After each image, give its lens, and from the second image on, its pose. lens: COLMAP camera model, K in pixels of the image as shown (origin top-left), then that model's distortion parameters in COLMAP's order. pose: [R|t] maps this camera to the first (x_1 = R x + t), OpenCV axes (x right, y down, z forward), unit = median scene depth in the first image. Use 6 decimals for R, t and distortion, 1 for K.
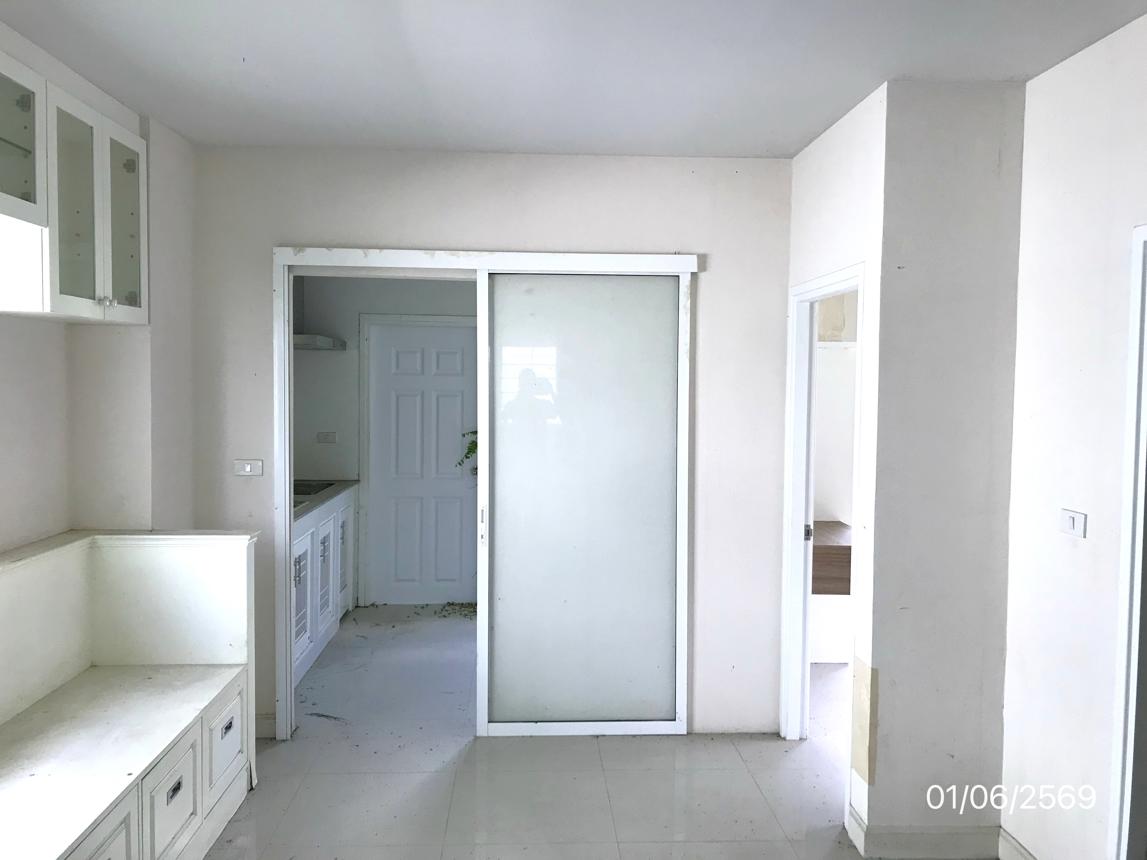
lens RADIAL K [[948.9, 0, 579.7], [0, 948.9, 425.6], [0, 0, 1]] dist [0.032305, 0.000949]
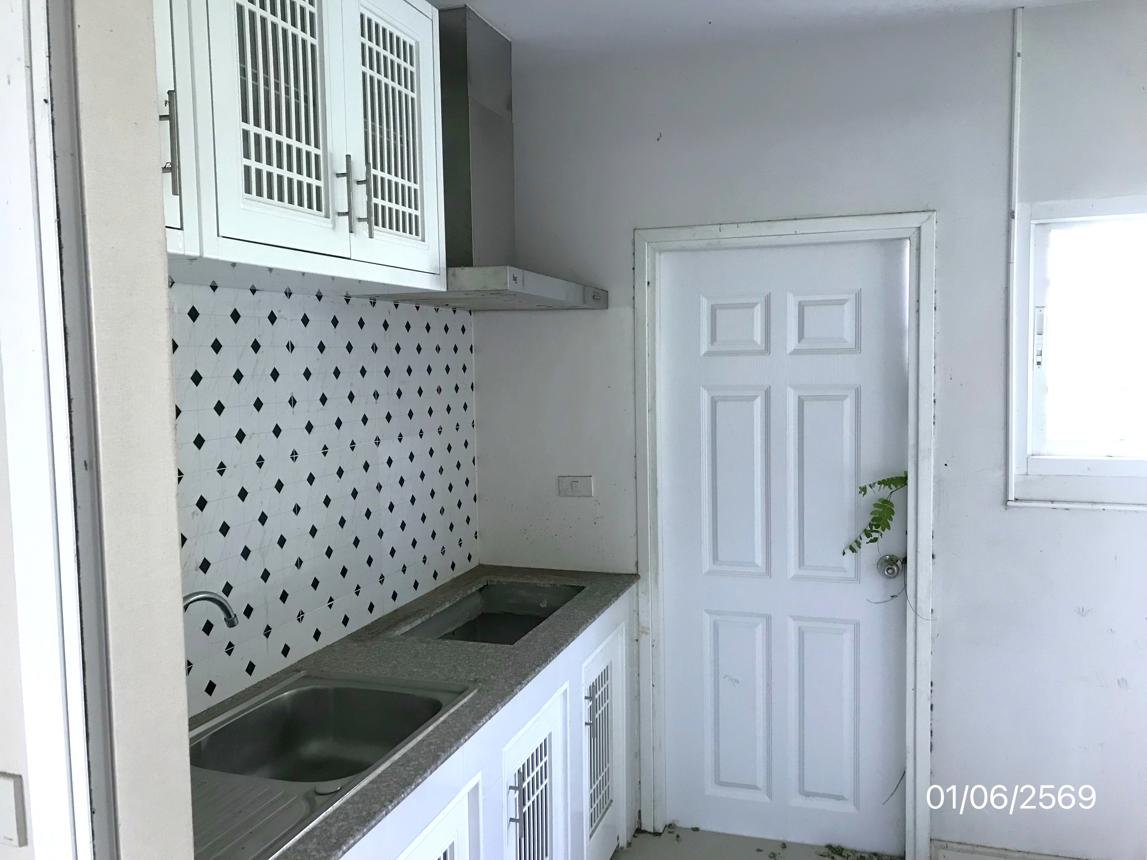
lens RADIAL K [[948.9, 0, 580.9], [0, 948.9, 427.5], [0, 0, 1]] dist [0.032305, 0.000949]
pose [[0.937528, -0.004220, -0.347885, -0.089945], [0.013616, 0.999605, 0.024569, -0.030282], [0.347644, -0.027771, 0.937215, 0.535537]]
